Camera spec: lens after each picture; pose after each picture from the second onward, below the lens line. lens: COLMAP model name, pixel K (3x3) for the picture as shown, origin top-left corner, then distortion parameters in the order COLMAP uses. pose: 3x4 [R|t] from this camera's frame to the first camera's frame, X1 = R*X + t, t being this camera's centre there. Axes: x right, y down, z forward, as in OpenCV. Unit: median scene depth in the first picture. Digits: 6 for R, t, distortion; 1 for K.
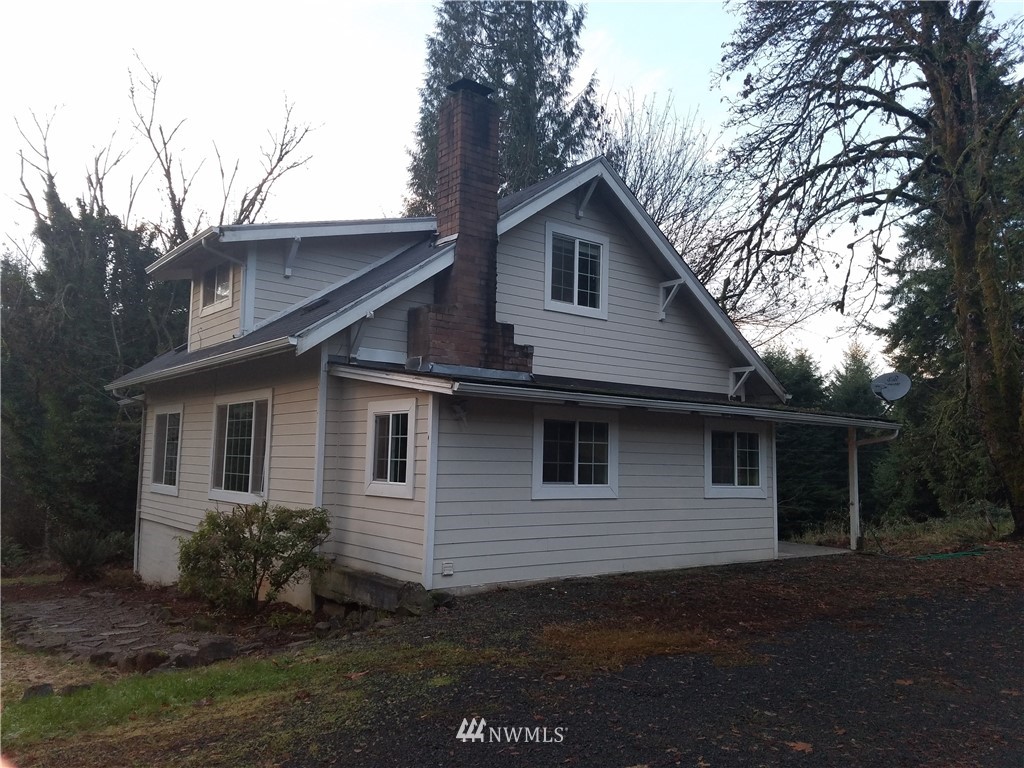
lens RADIAL K [[782.9, 0, 507.0], [0, 782.9, 386.2], [0, 0, 1]] dist [0.222522, -0.373194]
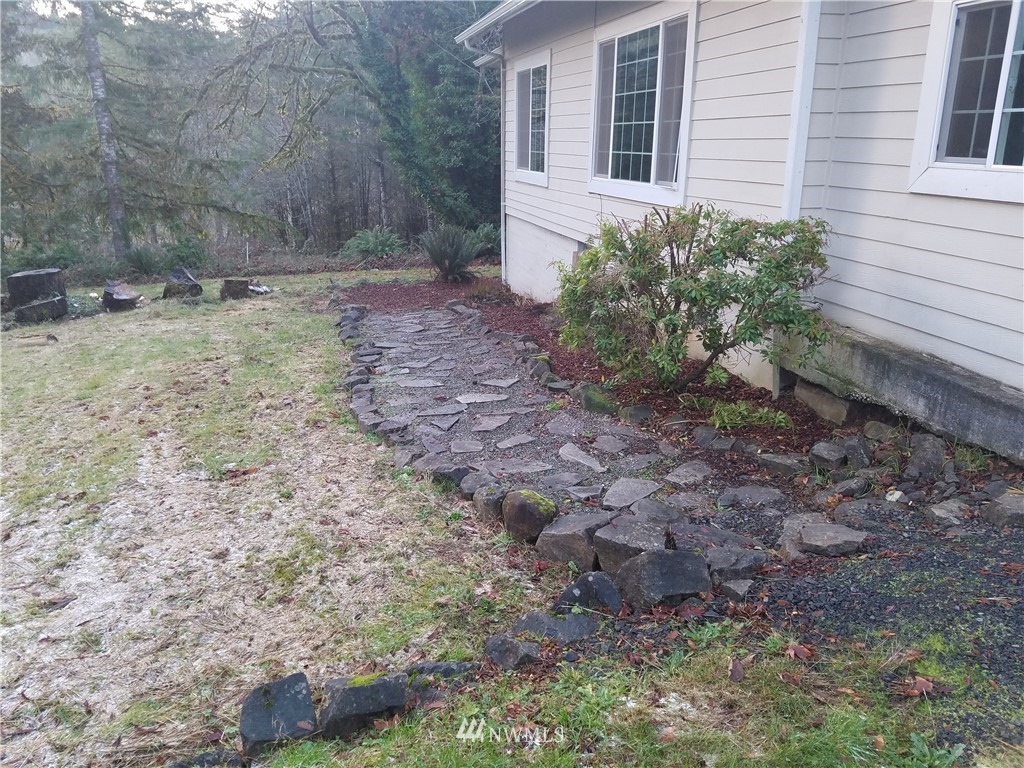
lens RADIAL K [[838.7, 0, 484.8], [0, 838.7, 423.9], [0, 0, 1]] dist [0.255072, -0.500832]
pose [[0.901180, 0.115693, -0.417720, -0.112768], [0.061298, 0.920018, 0.387053, 0.030506], [0.429089, -0.374410, 0.822009, 0.259312]]
